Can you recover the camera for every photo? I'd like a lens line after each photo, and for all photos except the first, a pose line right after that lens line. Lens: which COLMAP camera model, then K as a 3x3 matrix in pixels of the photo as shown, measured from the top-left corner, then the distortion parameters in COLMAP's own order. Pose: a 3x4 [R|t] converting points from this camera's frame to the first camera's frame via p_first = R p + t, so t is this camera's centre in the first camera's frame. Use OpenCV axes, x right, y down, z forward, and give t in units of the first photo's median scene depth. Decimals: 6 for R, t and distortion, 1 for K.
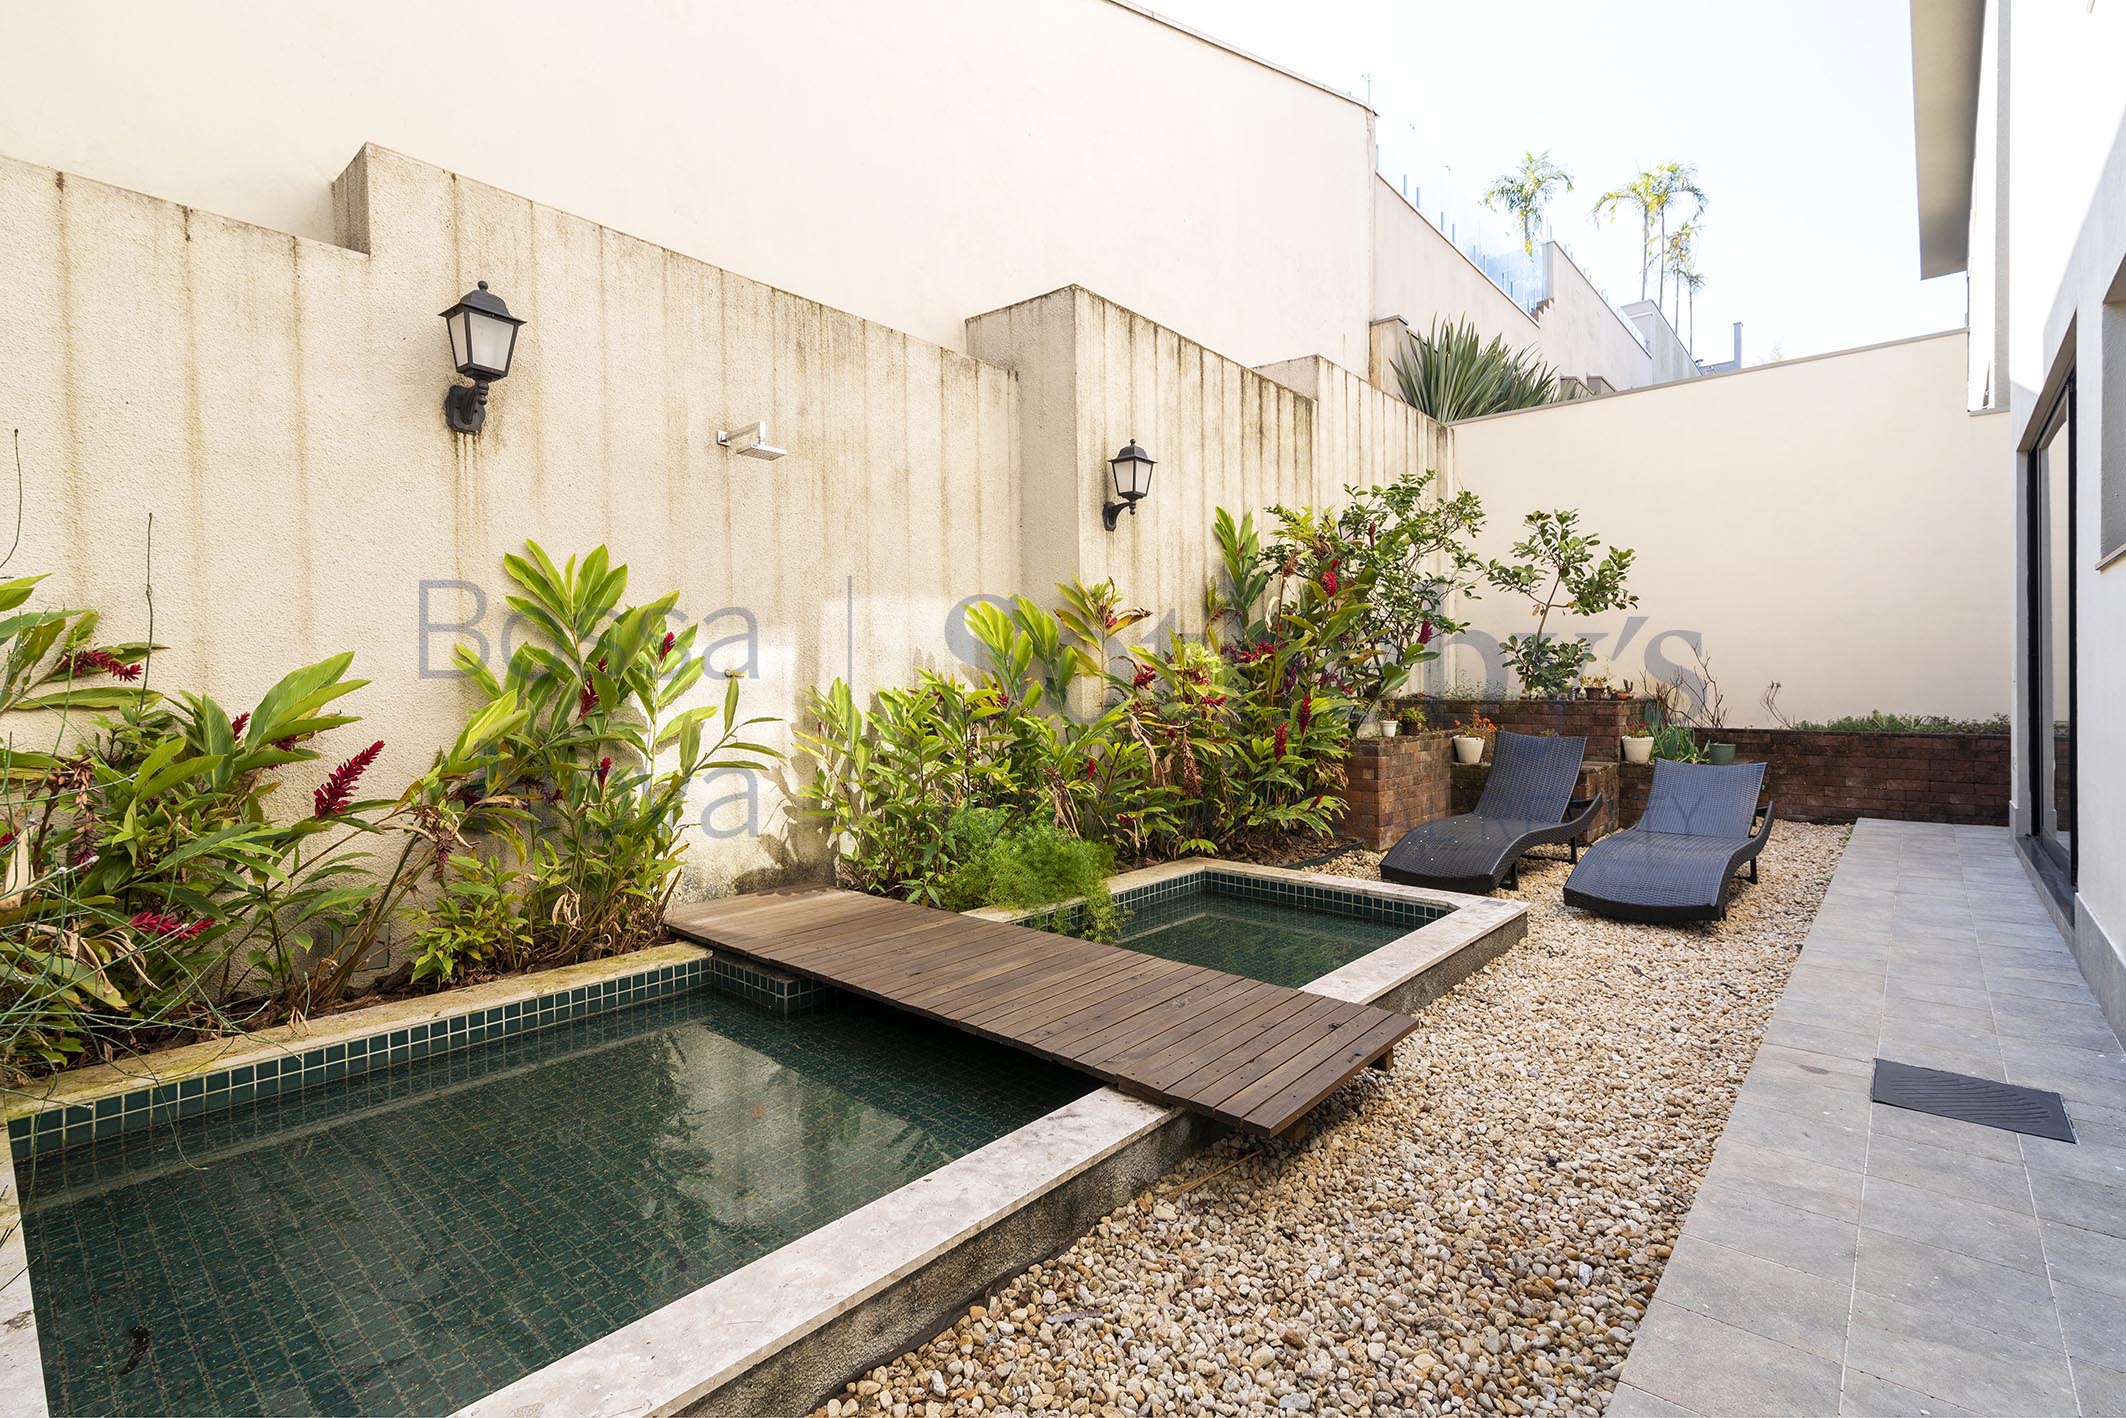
lens RADIAL K [[963.8, 0, 1061.5], [0, 963.8, 688.1], [0, 0, 1]] dist [0.013097, -0.000323]
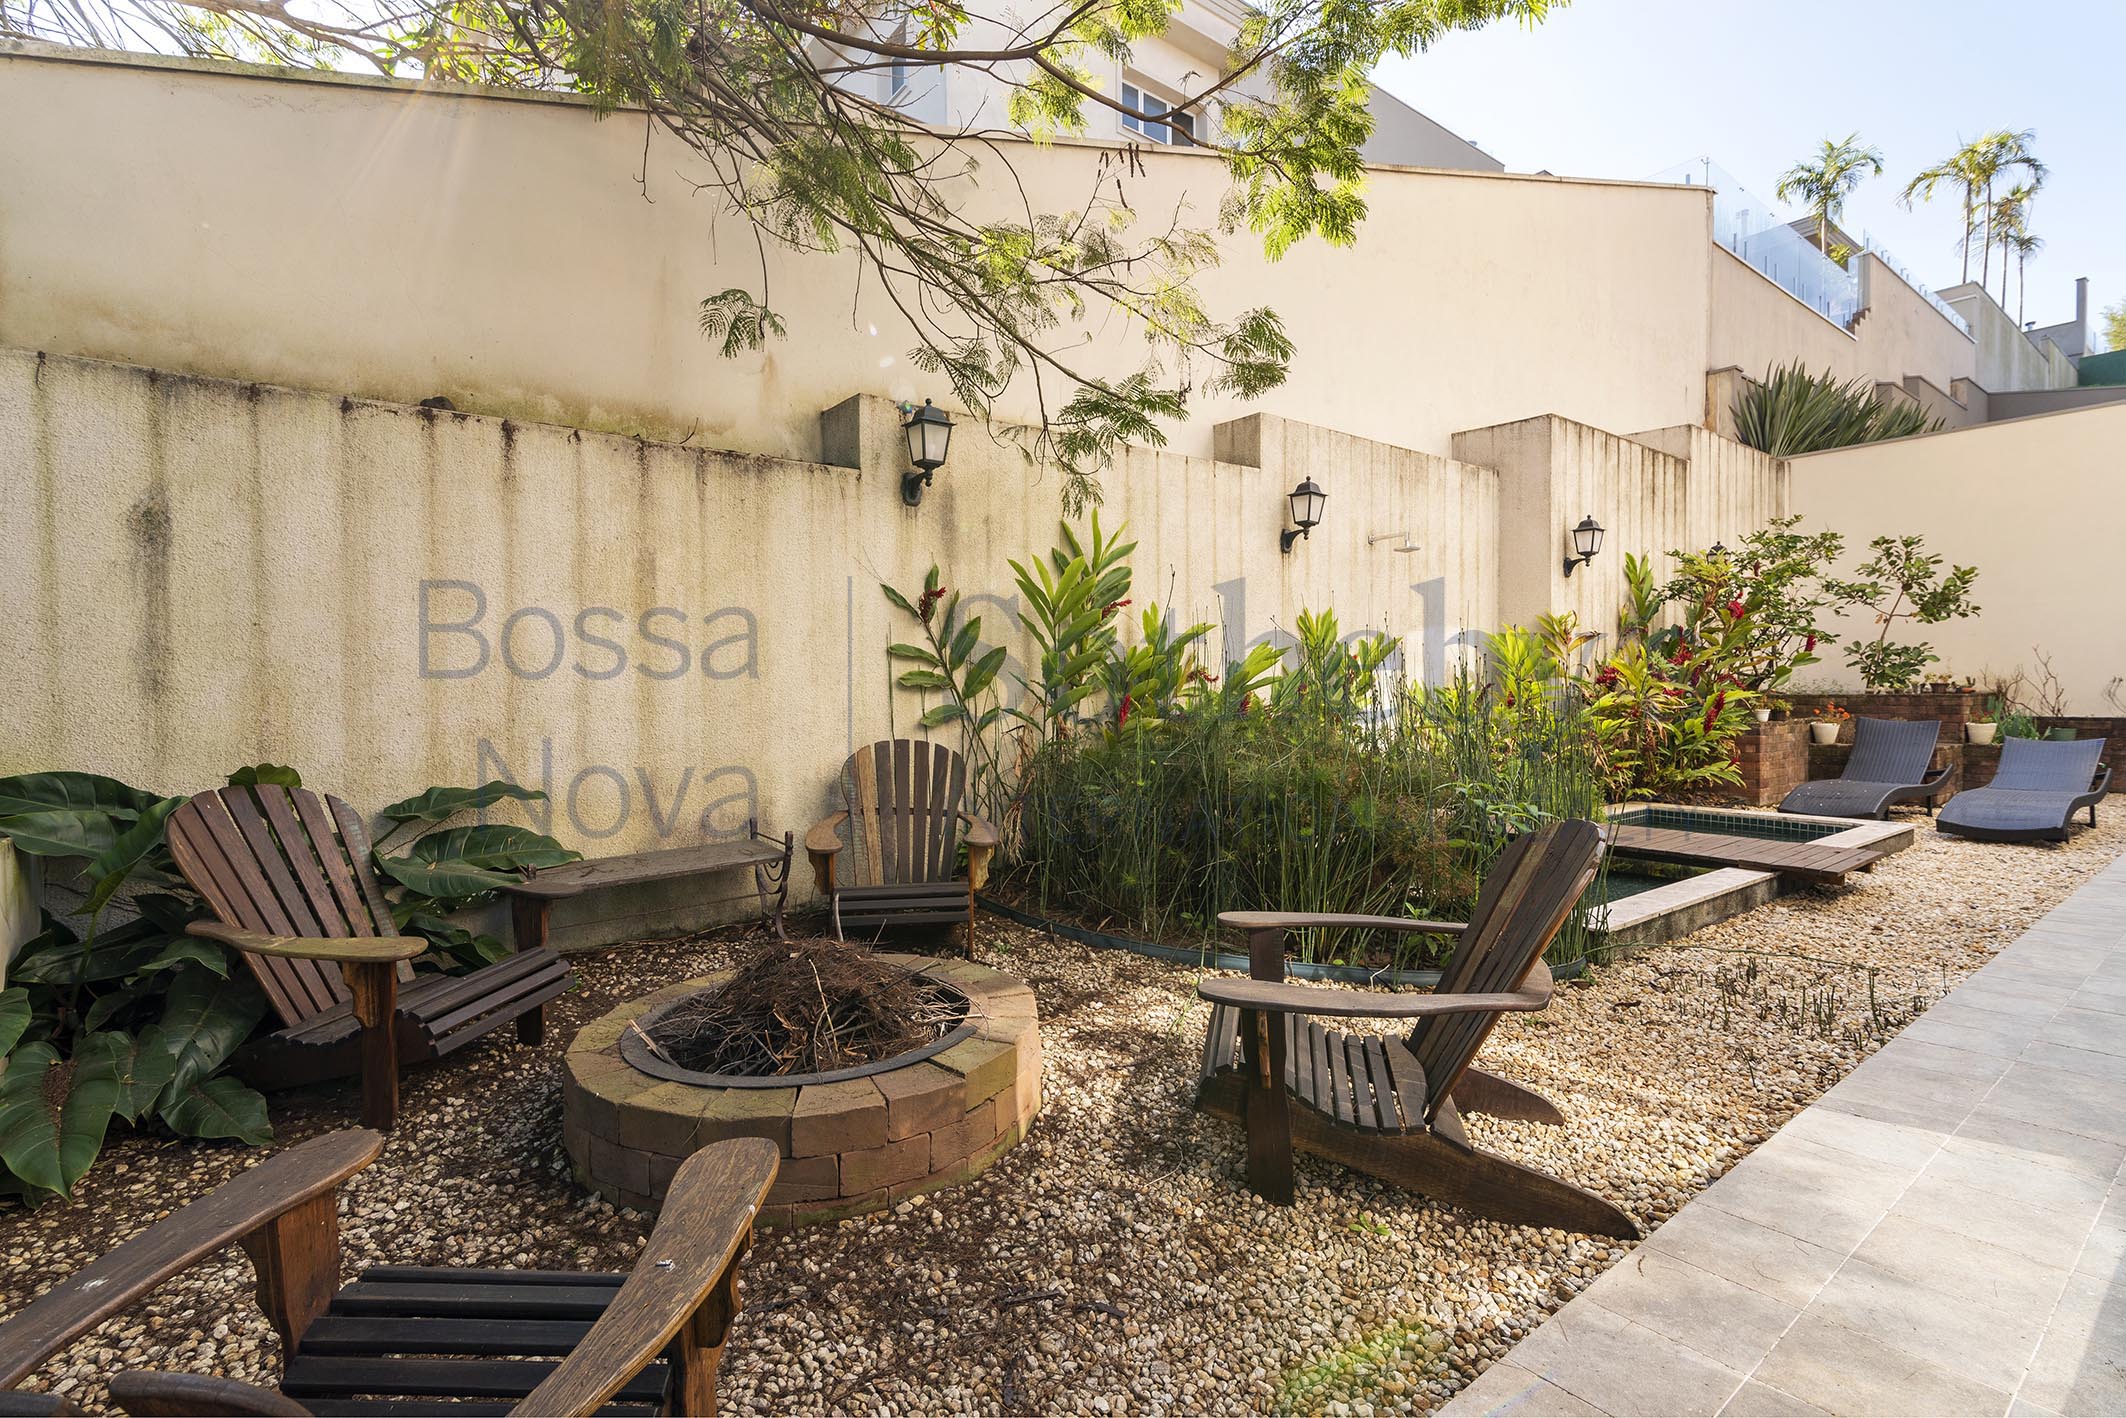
lens RADIAL K [[963.8, 0, 1070.0], [0, 963.8, 712.4], [0, 0, 1]] dist [0.013097, -0.000323]
pose [[0.982051, -0.003055, -0.188591, -0.304888], [0.006965, 0.999774, 0.020072, 0.004325], [0.188488, -0.021025, 0.981850, -0.427815]]
